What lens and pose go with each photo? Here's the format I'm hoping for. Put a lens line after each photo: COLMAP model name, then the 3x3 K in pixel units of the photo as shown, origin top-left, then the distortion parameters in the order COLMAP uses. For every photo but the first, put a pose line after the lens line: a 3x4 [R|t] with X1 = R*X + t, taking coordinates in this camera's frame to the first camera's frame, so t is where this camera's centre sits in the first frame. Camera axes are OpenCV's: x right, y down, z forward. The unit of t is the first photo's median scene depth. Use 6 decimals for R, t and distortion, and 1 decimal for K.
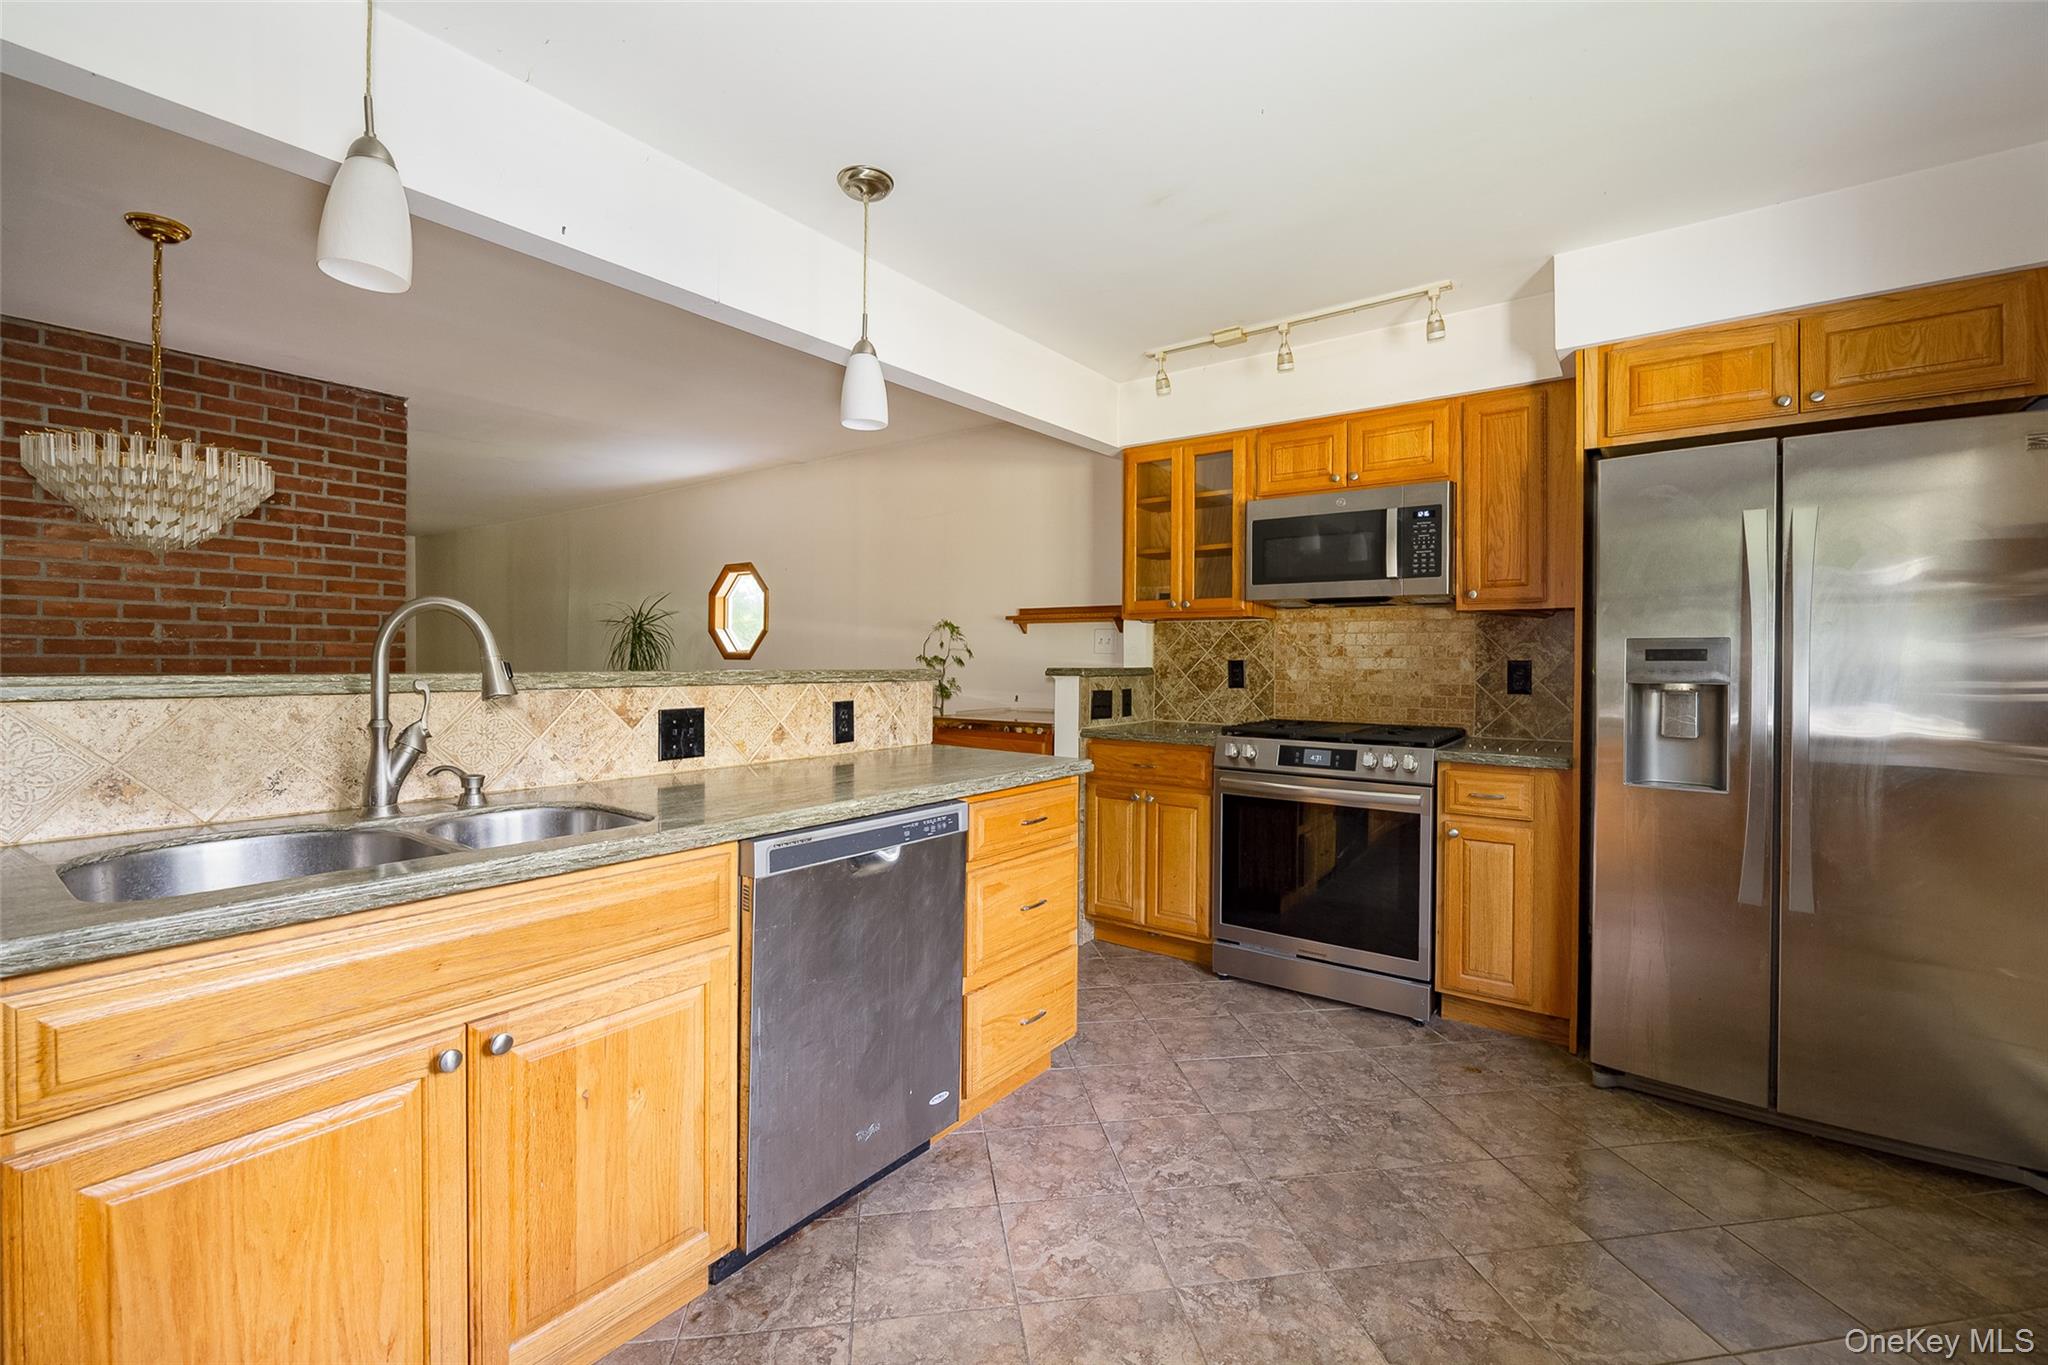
lens RADIAL K [[881.4, 0, 1018.1], [0, 881.4, 667.6], [0, 0, 1]] dist [-0.014956, 0.000387]
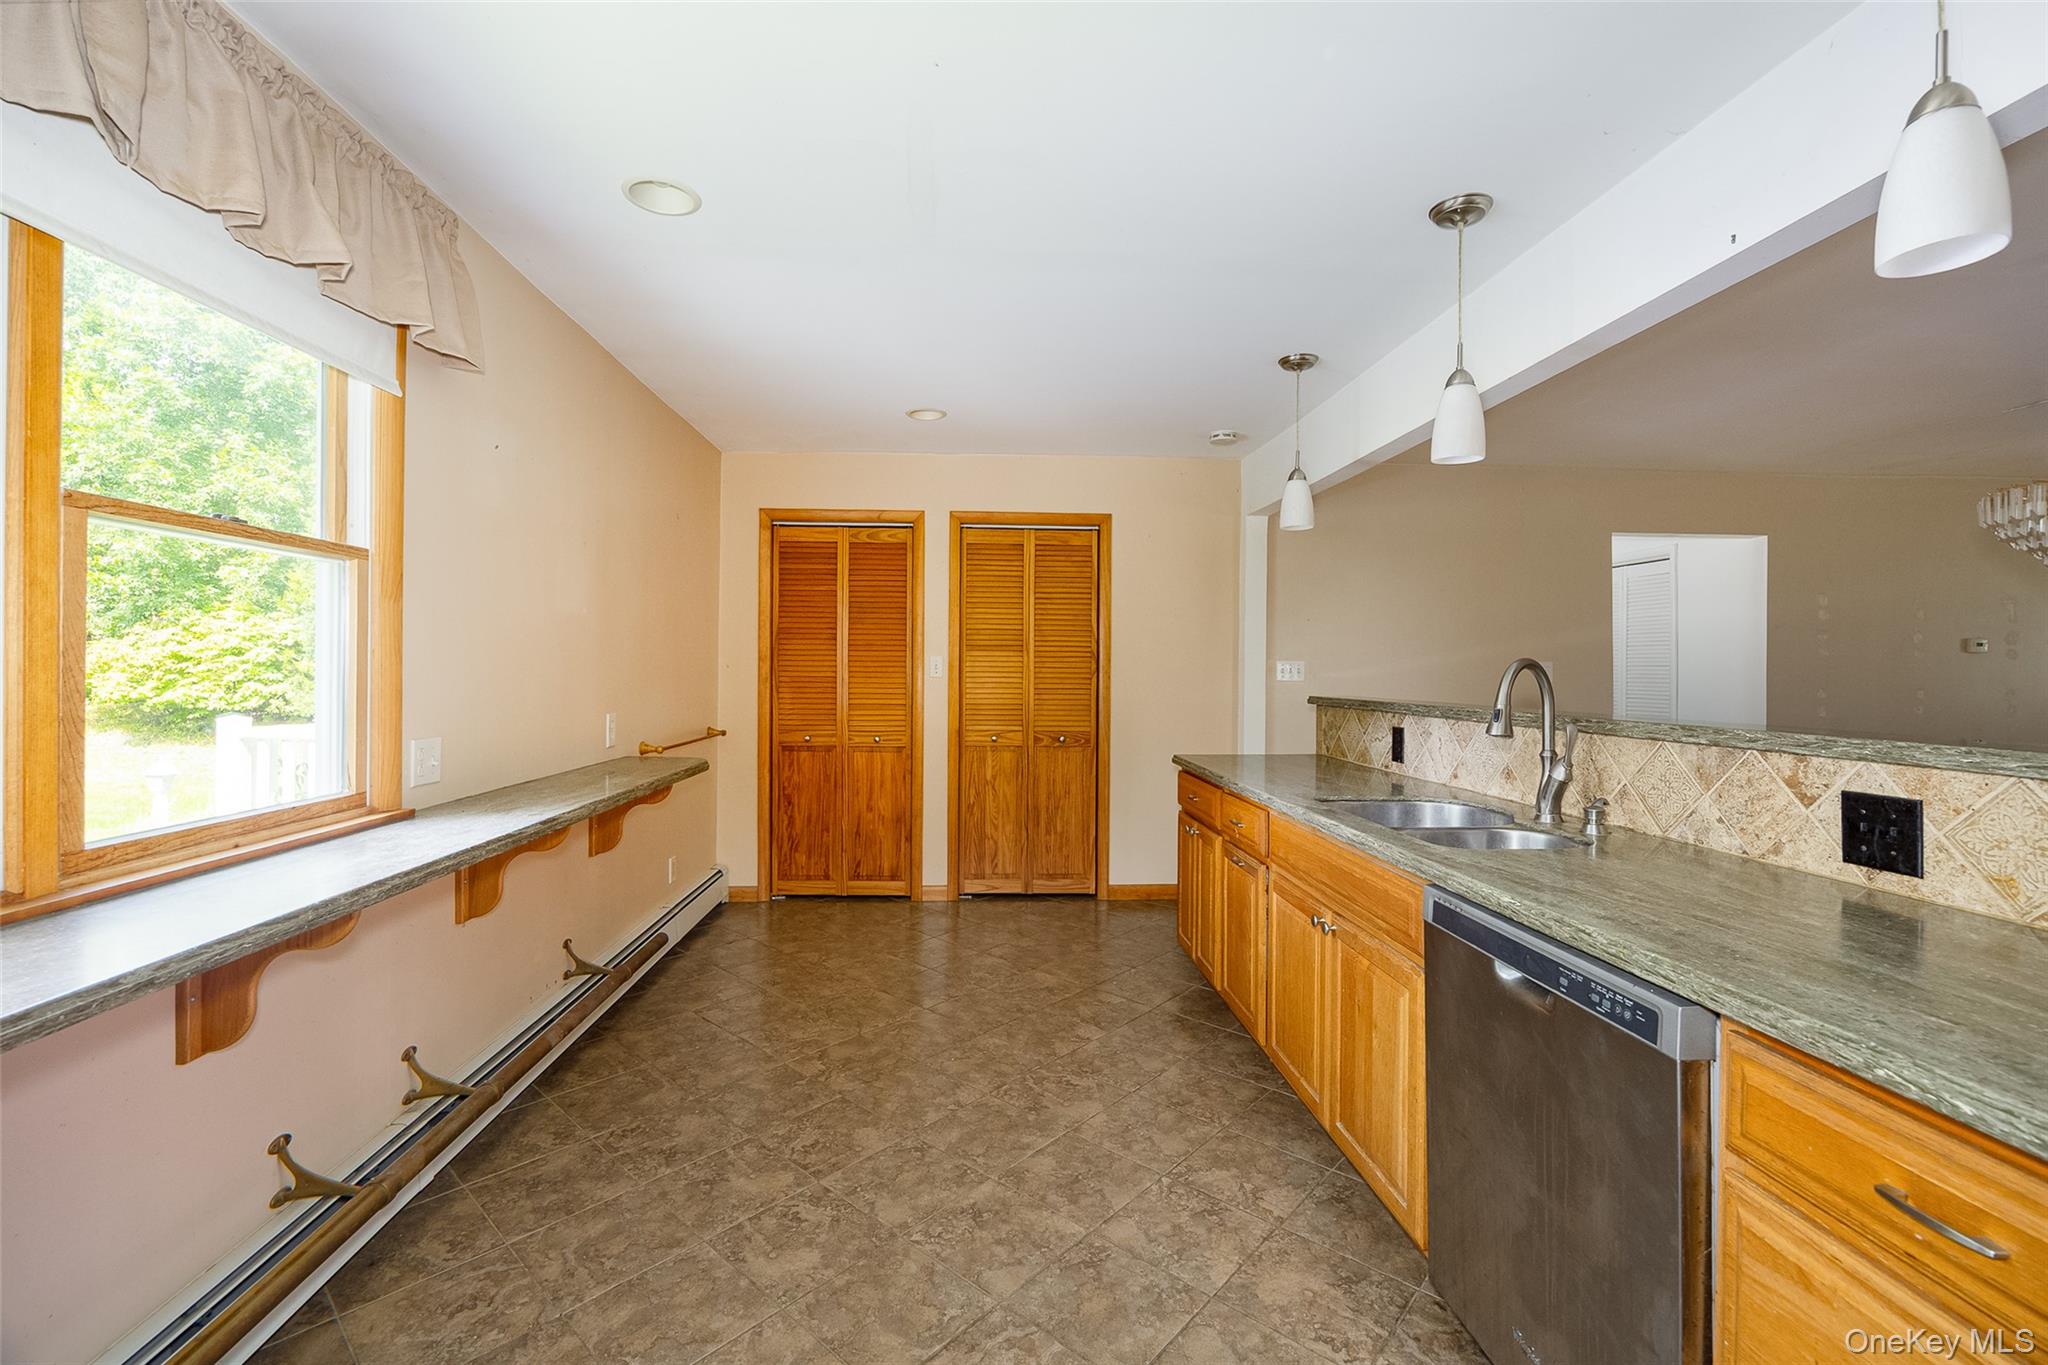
lens RADIAL K [[807.6, 0, 1024.0], [0, 807.6, 682.5], [0, 0, 1]] dist [-0.000625, -0.000051]
pose [[-0.753533, -0.001907, -0.657407, 0.393749], [-0.017187, 0.999711, 0.016800, -0.029331], [0.657185, 0.023958, -0.753349, 0.787676]]
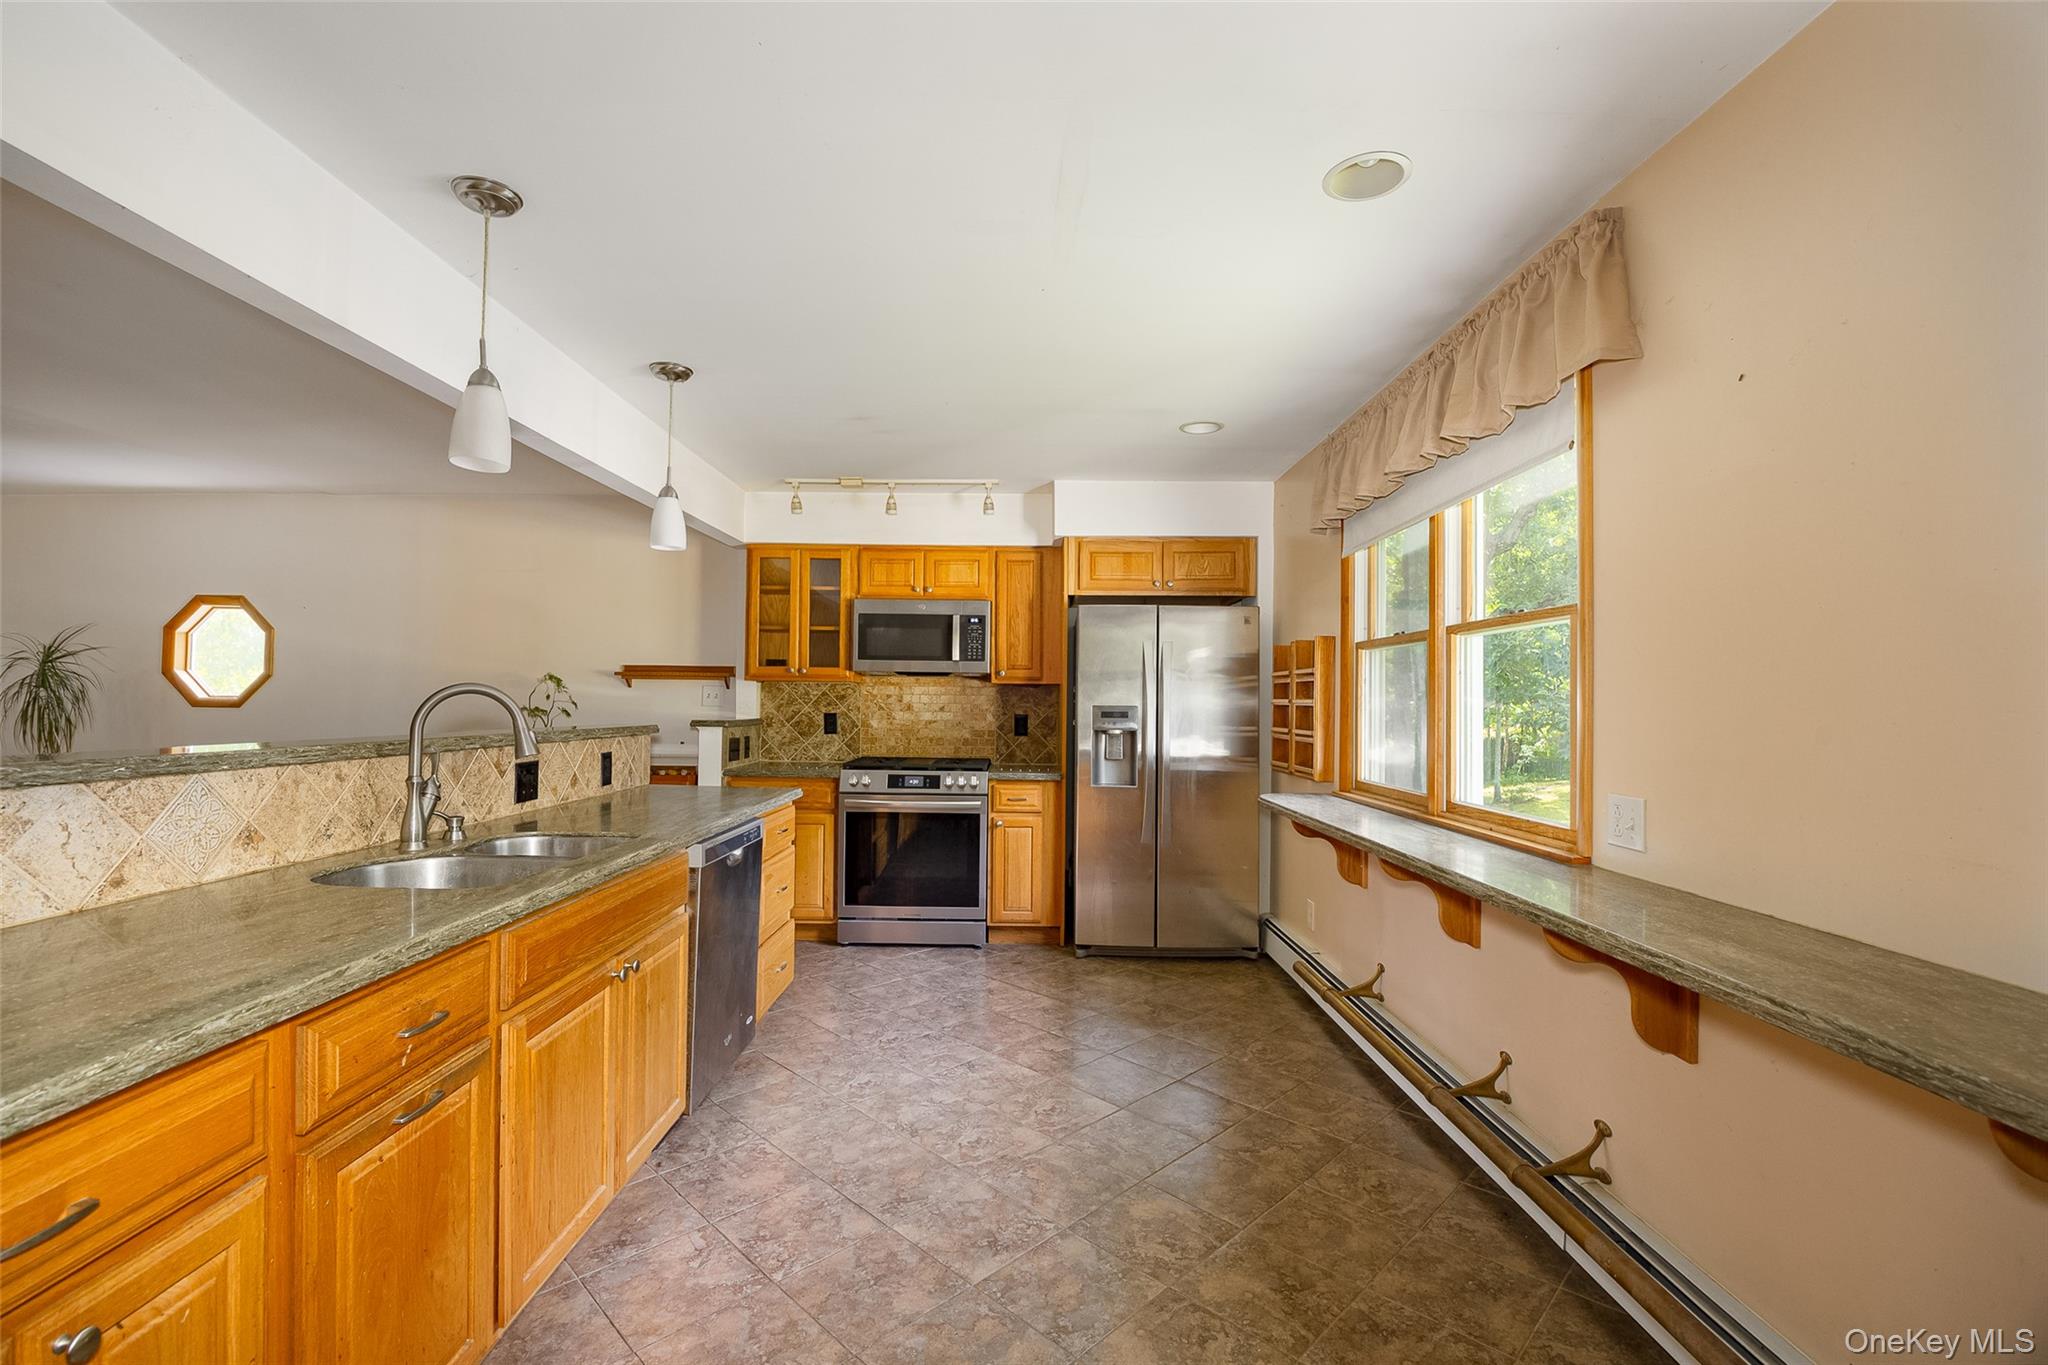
lens RADIAL K [[938.2, 0, 1007.1], [0, 938.2, 688.8], [0, 0, 1]] dist [-0.015563, -0.000035]
pose [[0.807825, 0.011025, 0.589320, -0.470399], [-0.001682, 0.999864, -0.016399, -0.028182], [-0.589420, 0.012257, 0.807733, -0.370729]]
